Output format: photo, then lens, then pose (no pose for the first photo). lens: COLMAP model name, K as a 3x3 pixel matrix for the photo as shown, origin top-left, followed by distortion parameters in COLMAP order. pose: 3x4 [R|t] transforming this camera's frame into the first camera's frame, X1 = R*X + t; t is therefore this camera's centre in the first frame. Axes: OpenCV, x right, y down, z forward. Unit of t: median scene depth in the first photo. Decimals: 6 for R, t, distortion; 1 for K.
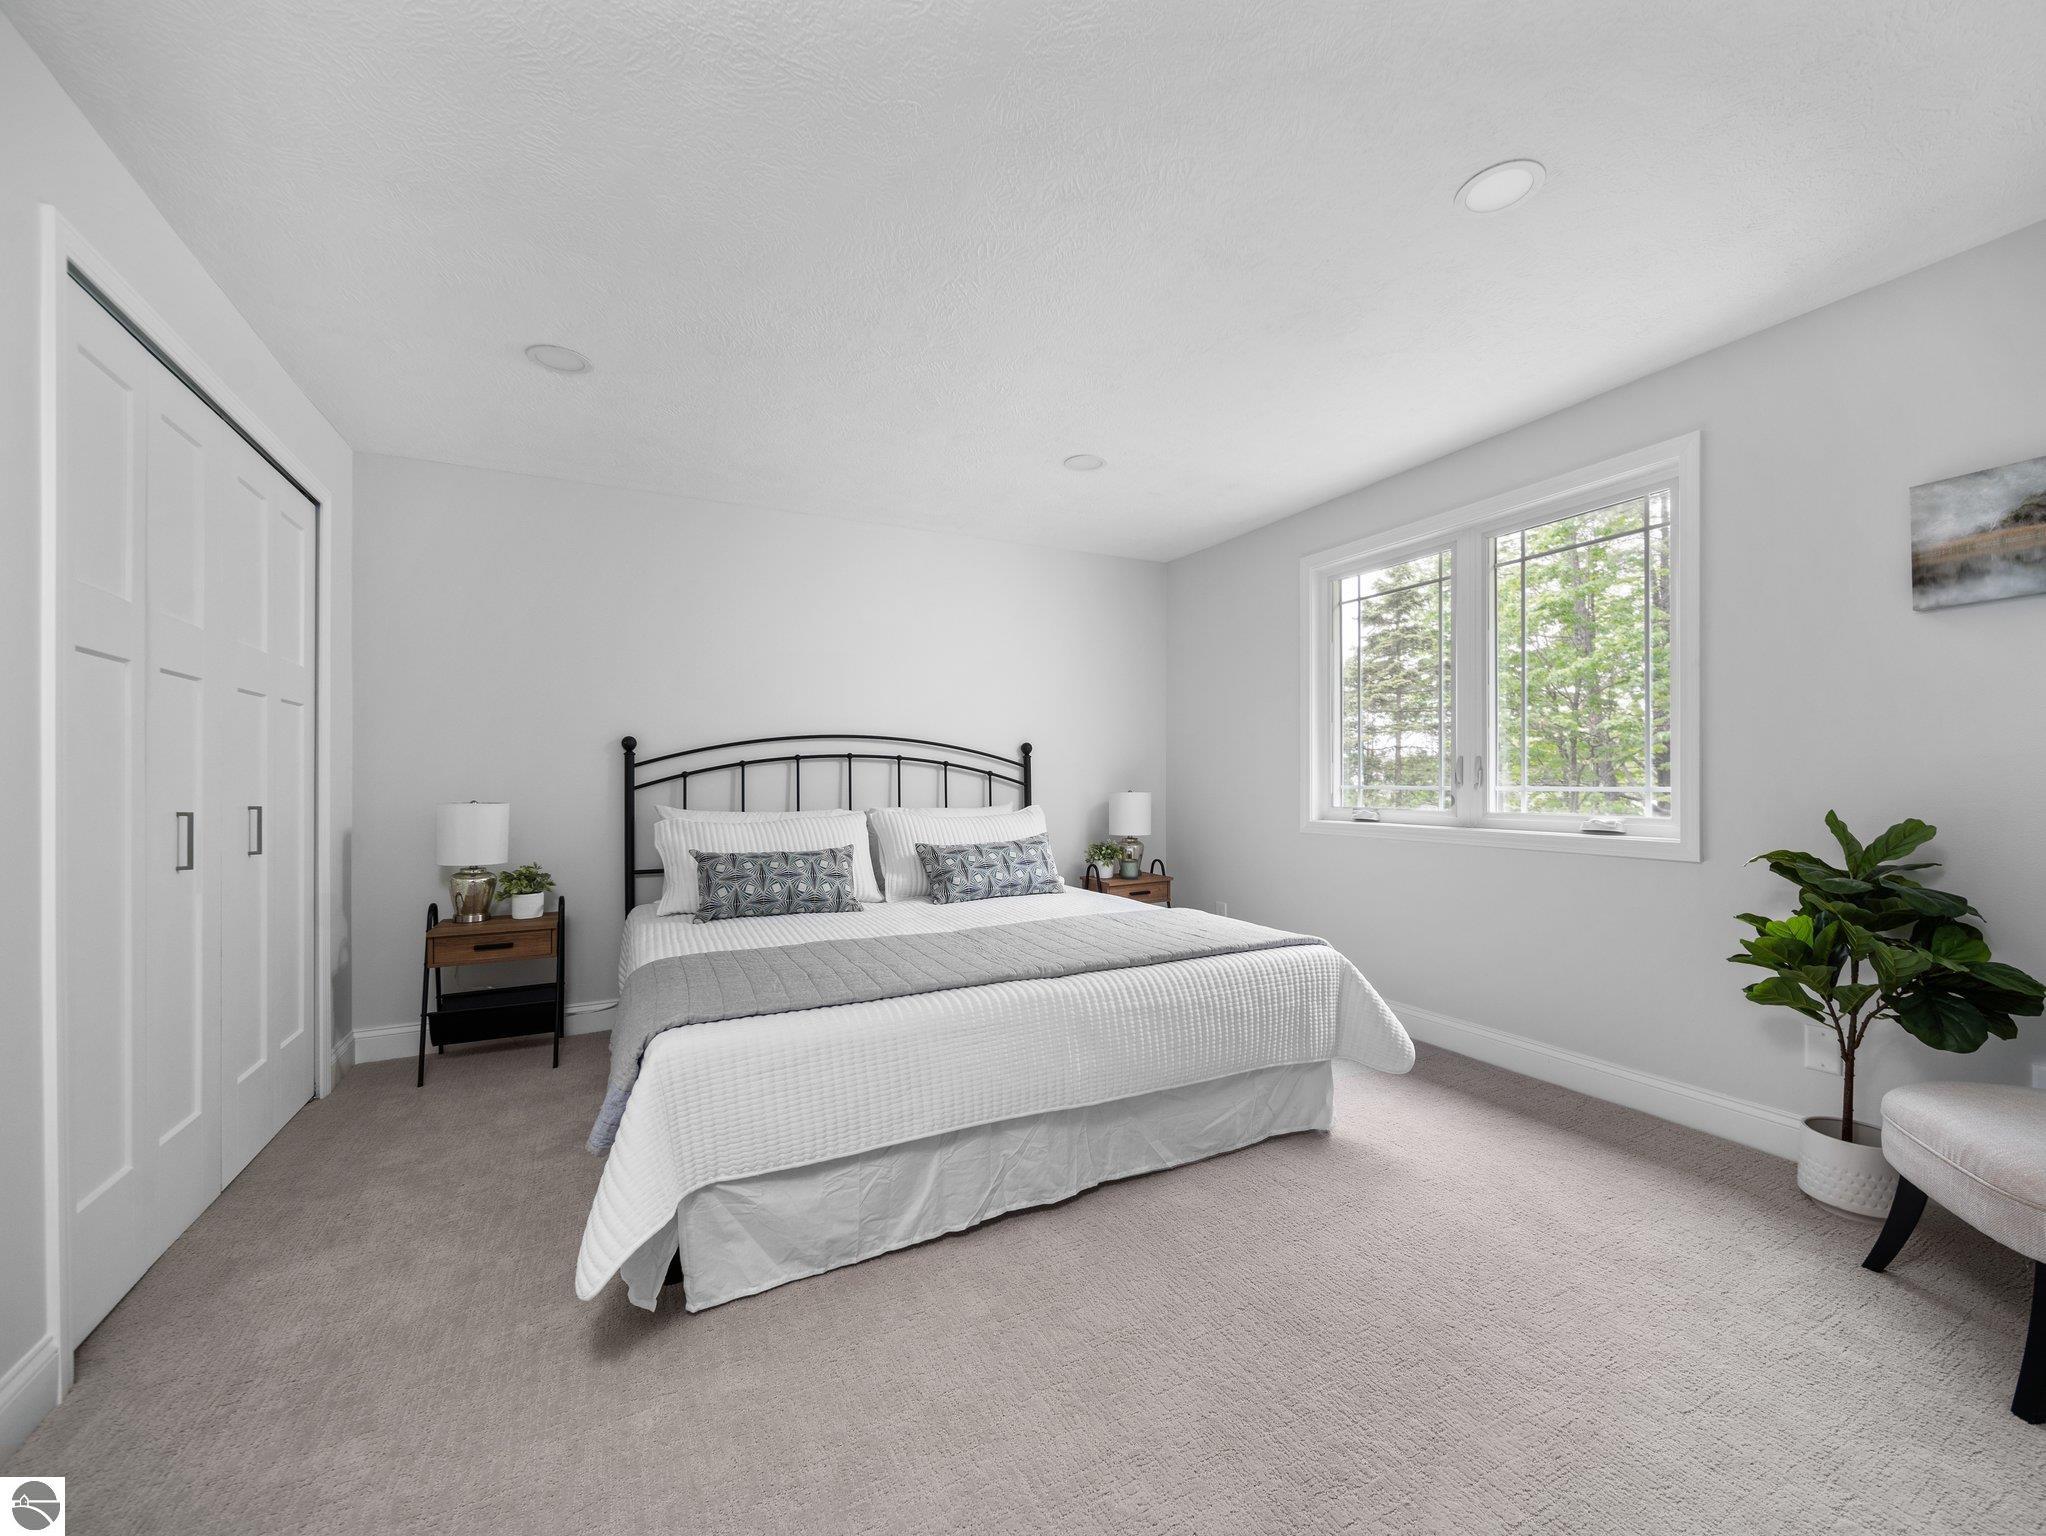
lens RADIAL K [[789.7, 0, 959.8], [0, 789.7, 769.8], [0, 0, 1]] dist [-0.016116, 0.000099]
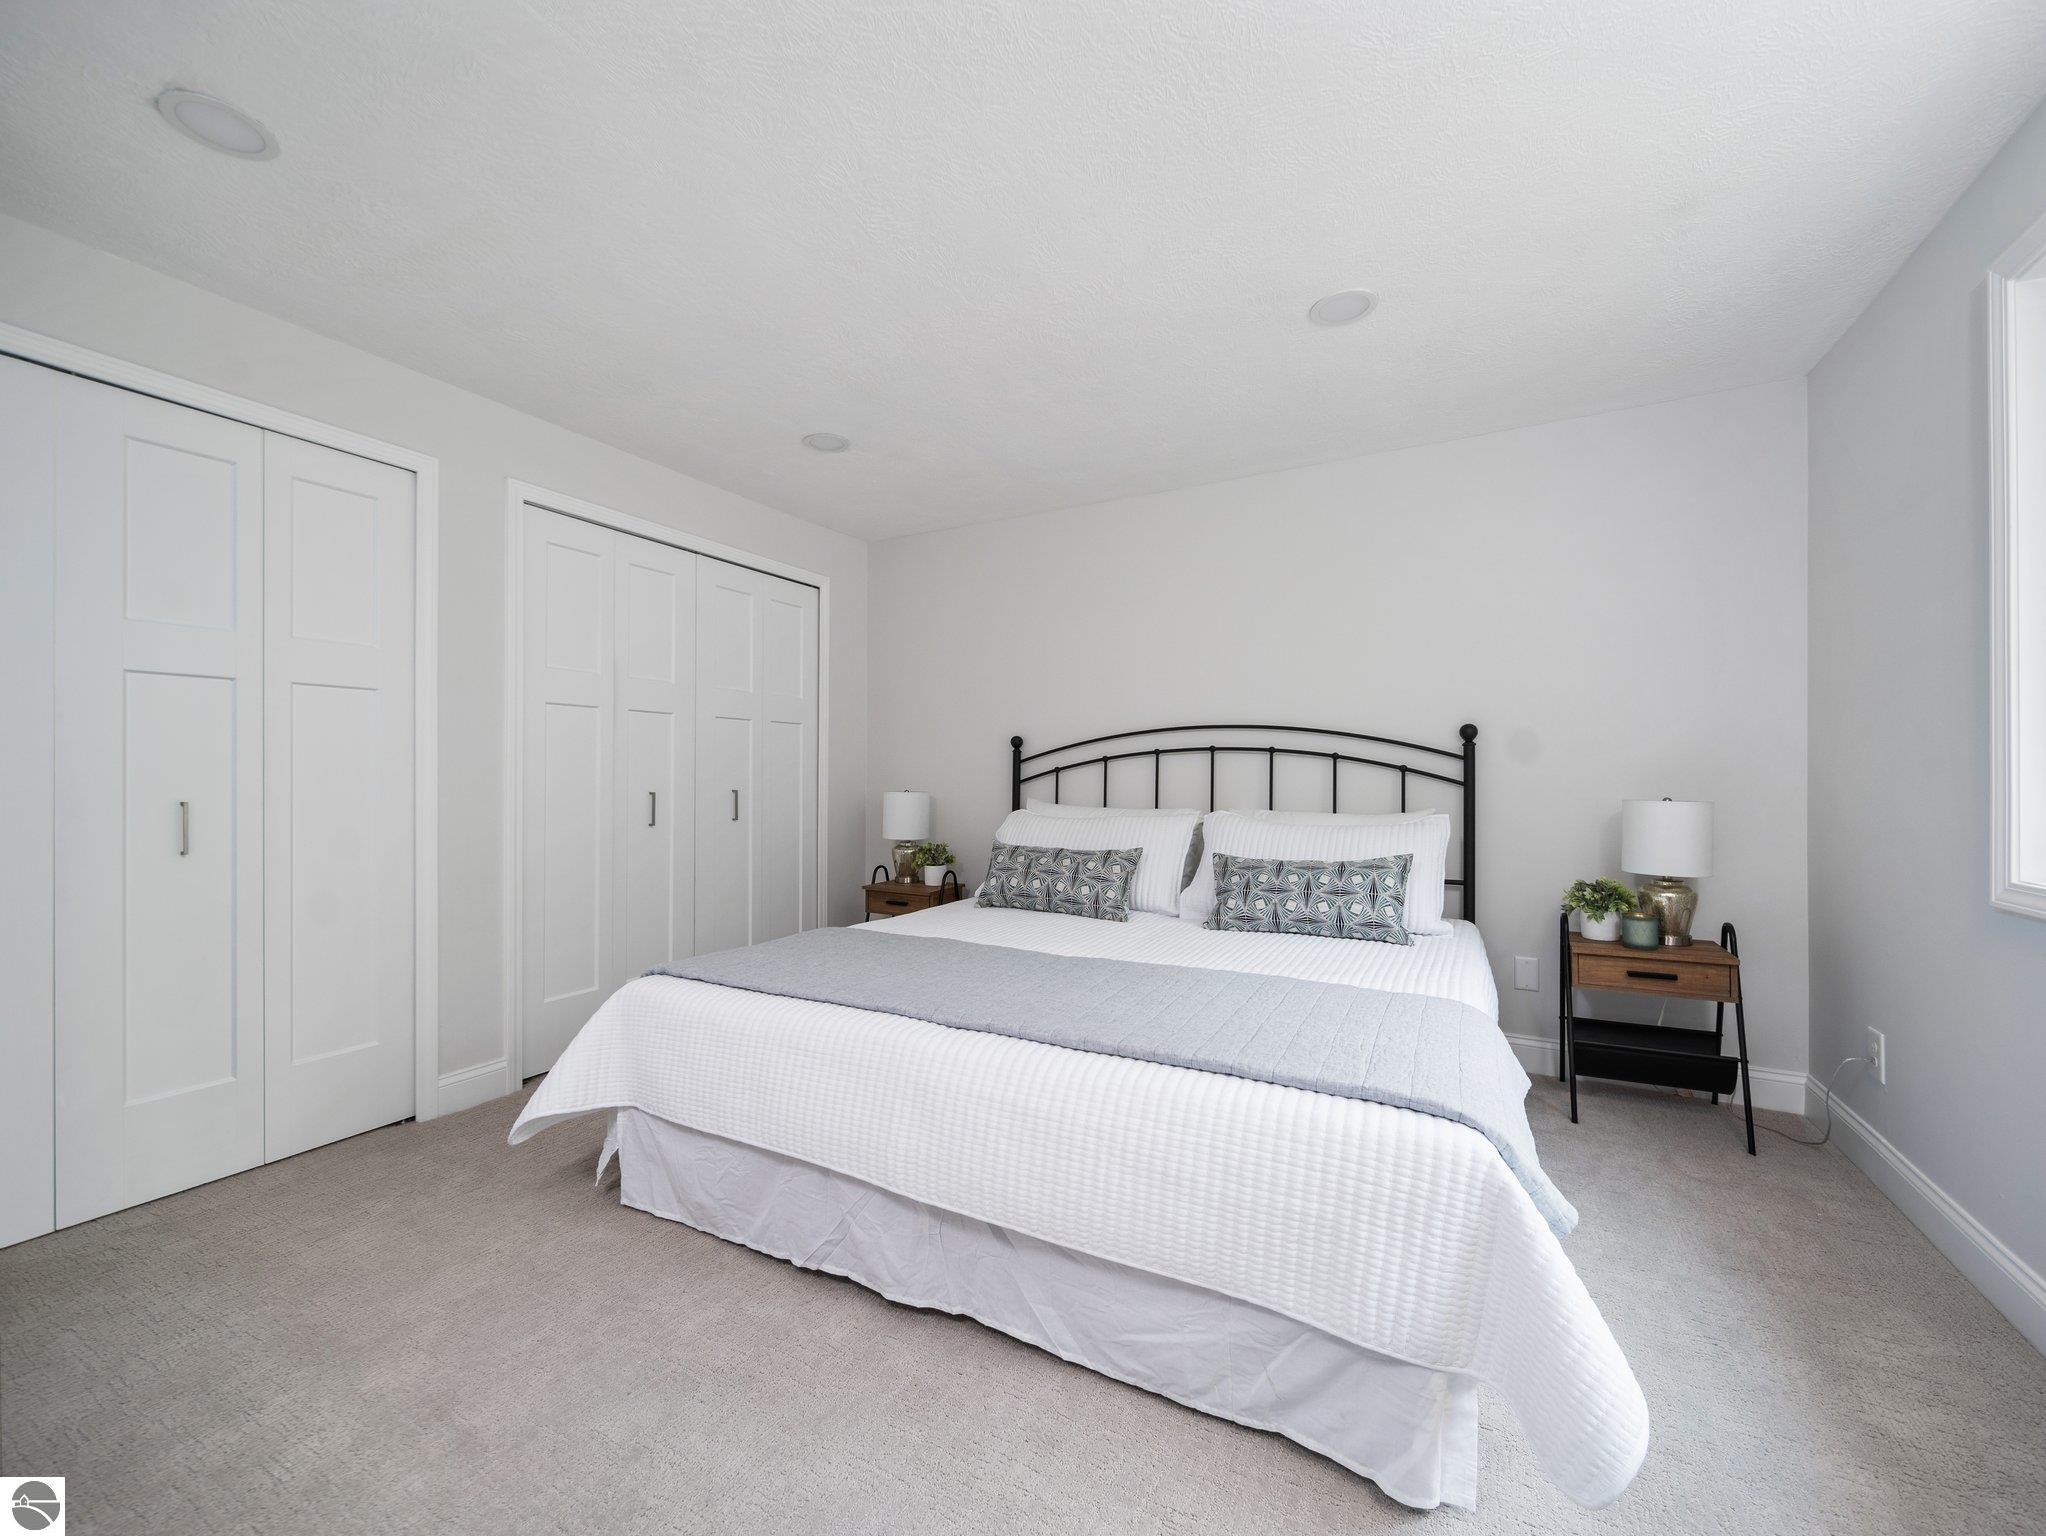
lens RADIAL K [[763.7, 0, 1023.0], [0, 763.7, 768.0], [0, 0, 1]] dist [-0.001588, -0.000033]
pose [[0.615839, -0.000537, -0.787872, 0.514212], [0.003996, 0.999989, 0.002441, 0.001098], [0.787862, -0.004652, 0.615834, 0.390376]]
